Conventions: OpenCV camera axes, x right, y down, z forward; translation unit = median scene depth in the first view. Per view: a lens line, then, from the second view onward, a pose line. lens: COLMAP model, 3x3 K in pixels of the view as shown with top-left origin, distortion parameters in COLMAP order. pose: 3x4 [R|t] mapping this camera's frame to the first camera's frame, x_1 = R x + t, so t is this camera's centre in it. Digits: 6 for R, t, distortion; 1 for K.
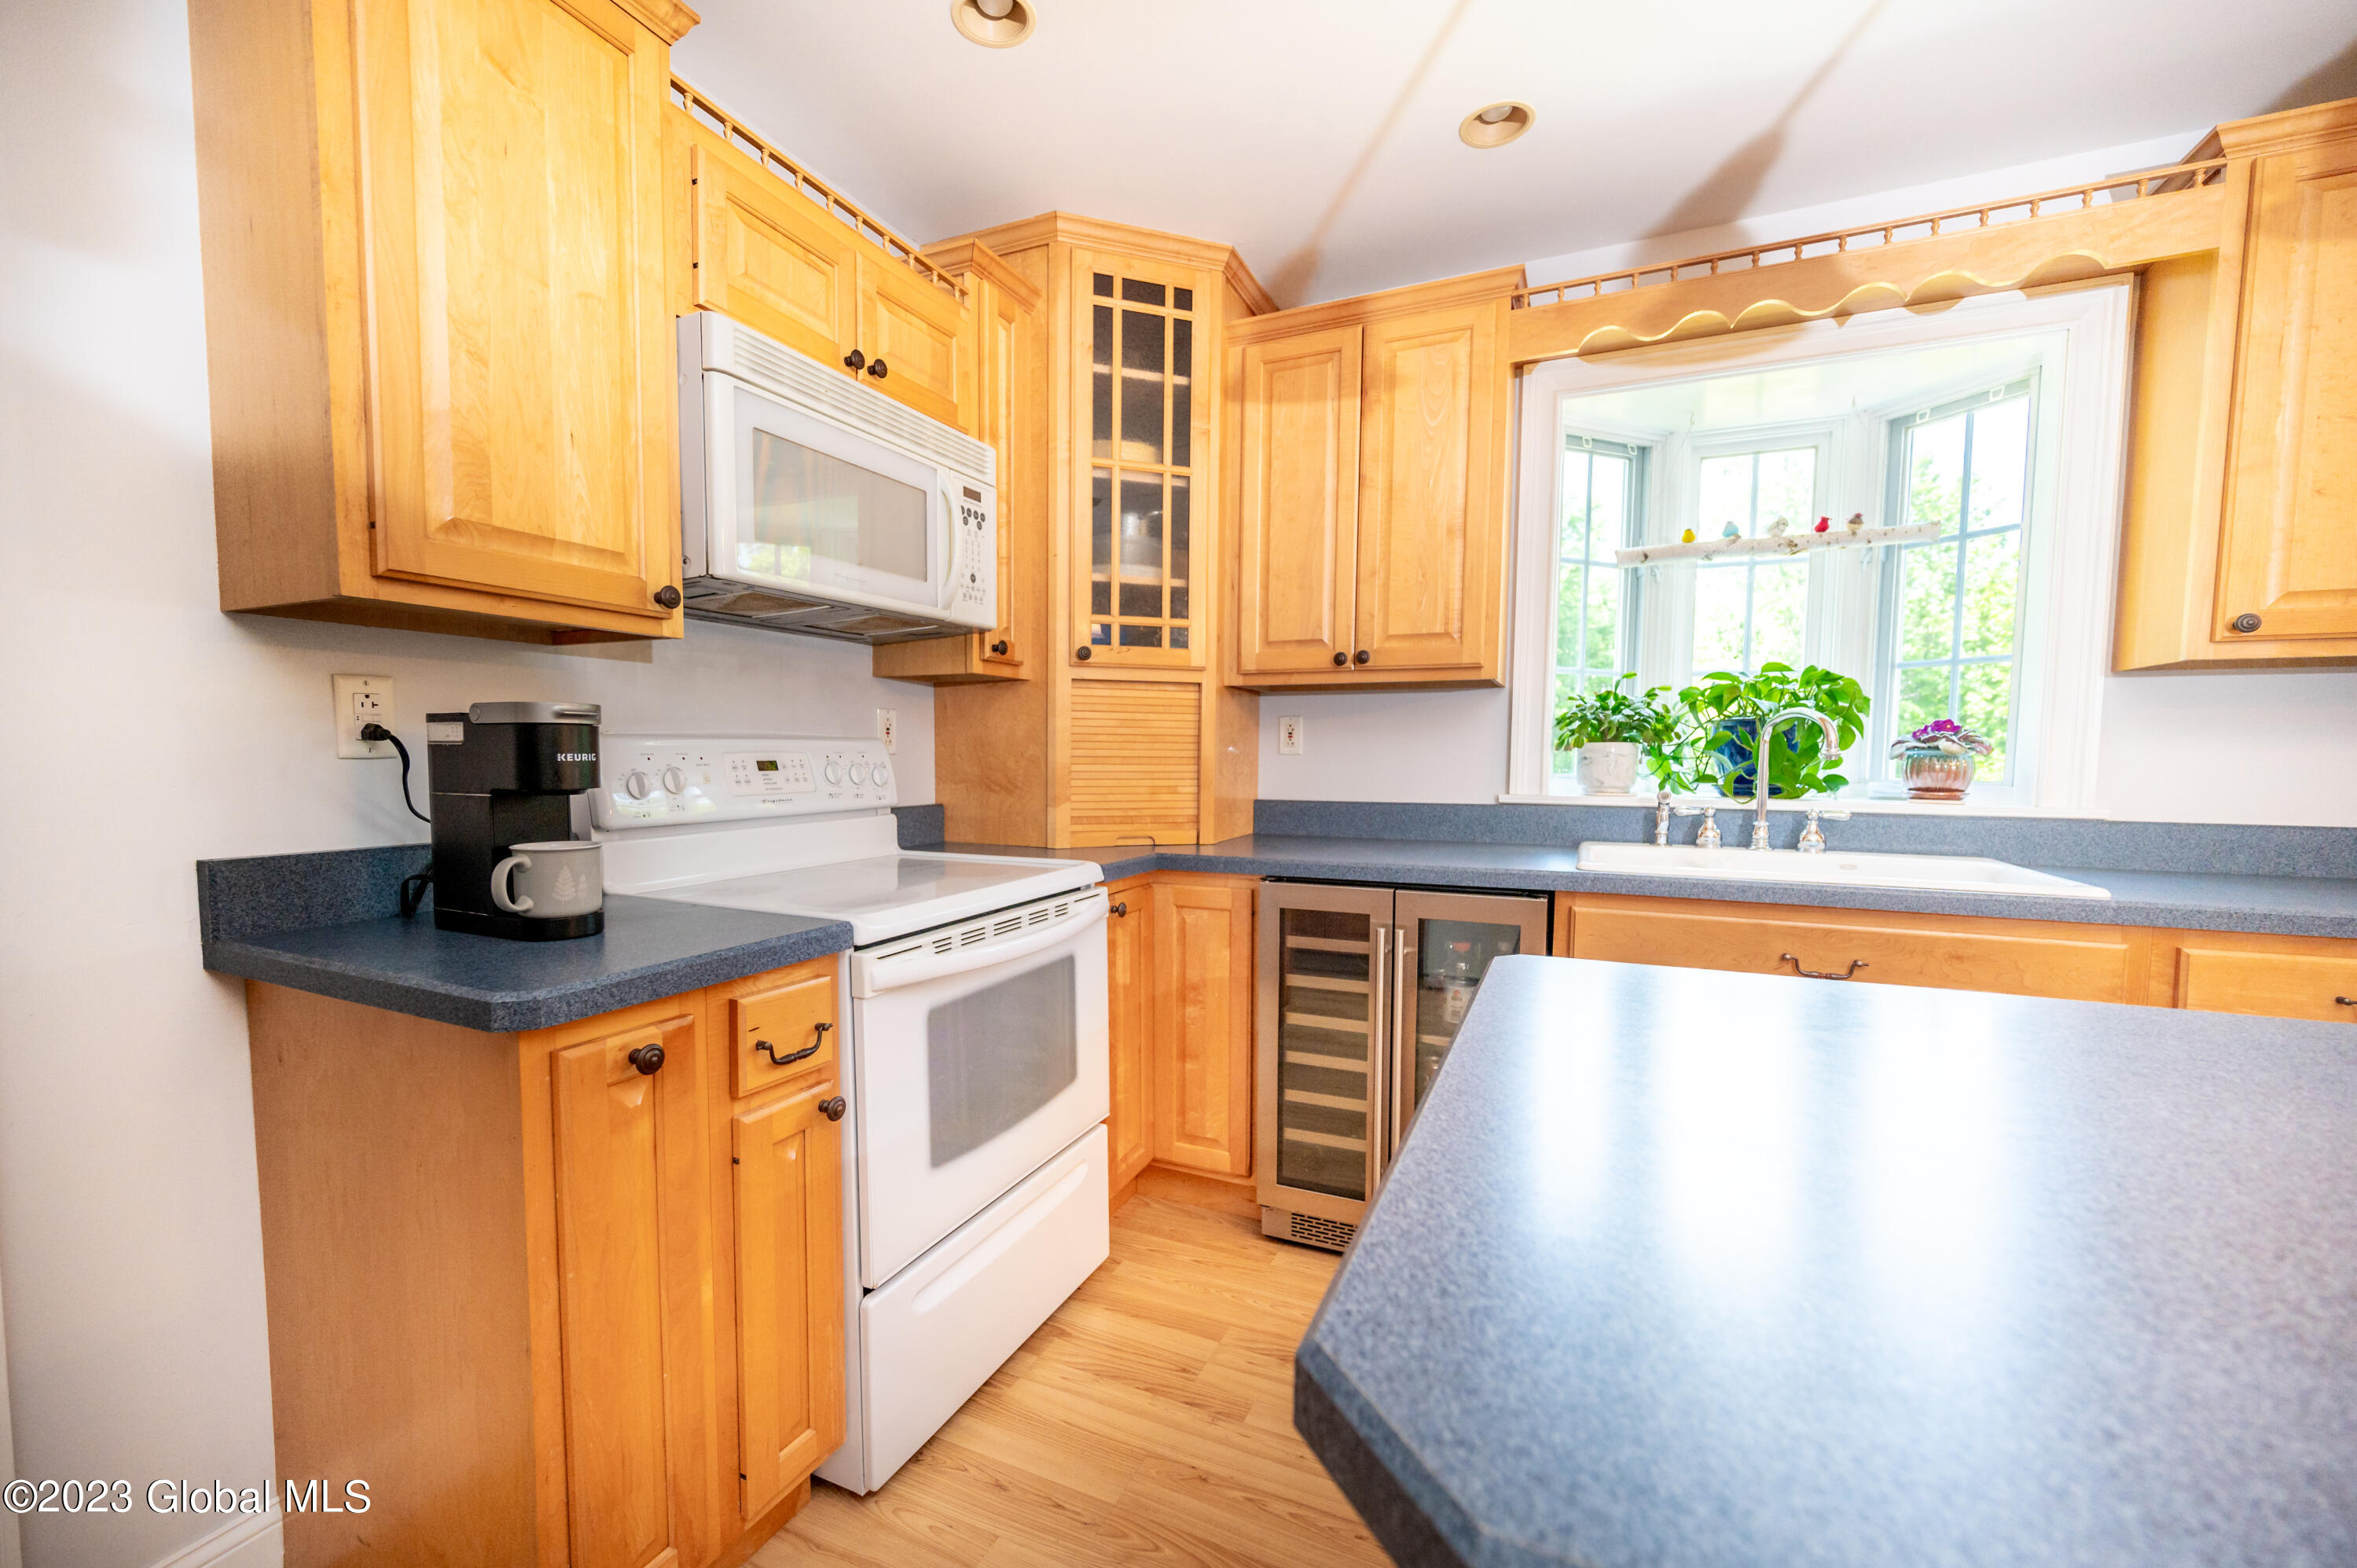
lens RADIAL K [[963.6, 0, 1151.7], [0, 963.6, 806.8], [0, 0, 1]] dist [-0.001539, -0.000299]
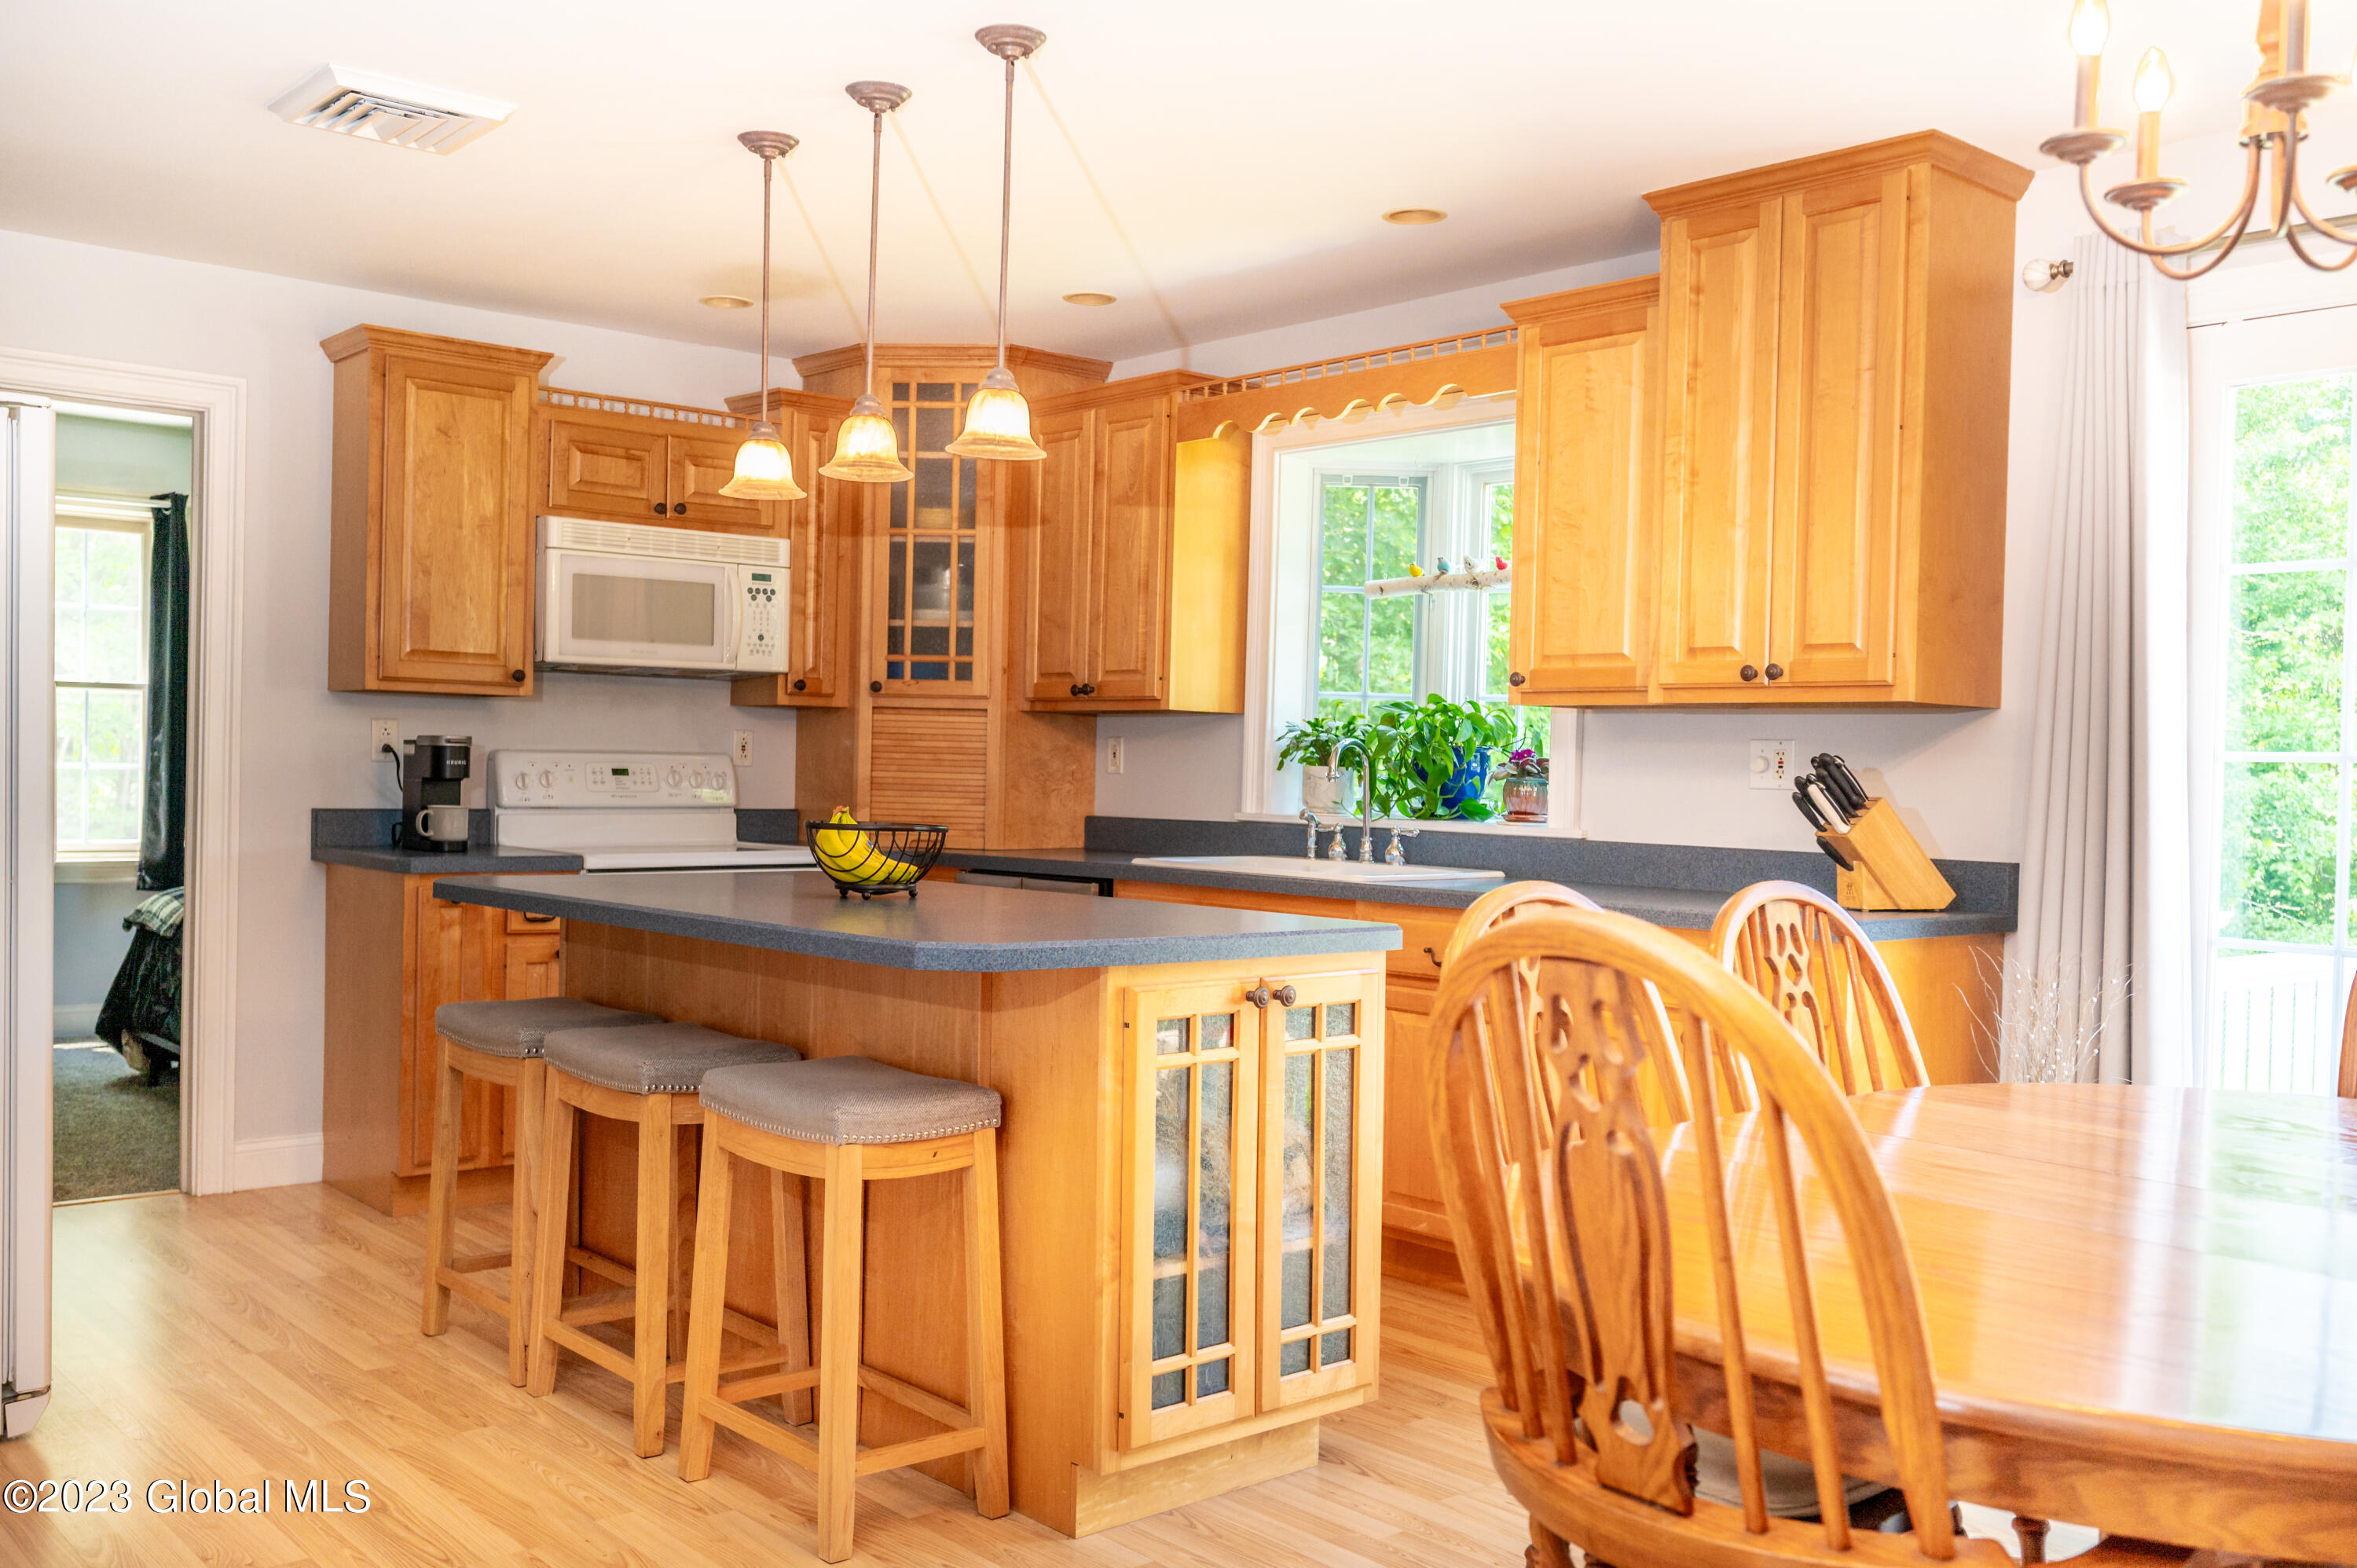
lens RADIAL K [[2053.7, 0, 1169.0], [0, 2053.7, 776.7], [0, 0, 1]] dist [-0.004891, 0.001696]
pose [[0.913918, 0.017055, -0.405540, 1.419711], [-0.040125, 0.998019, -0.048453, 0.071485], [0.403911, 0.060554, 0.912792, -1.310899]]
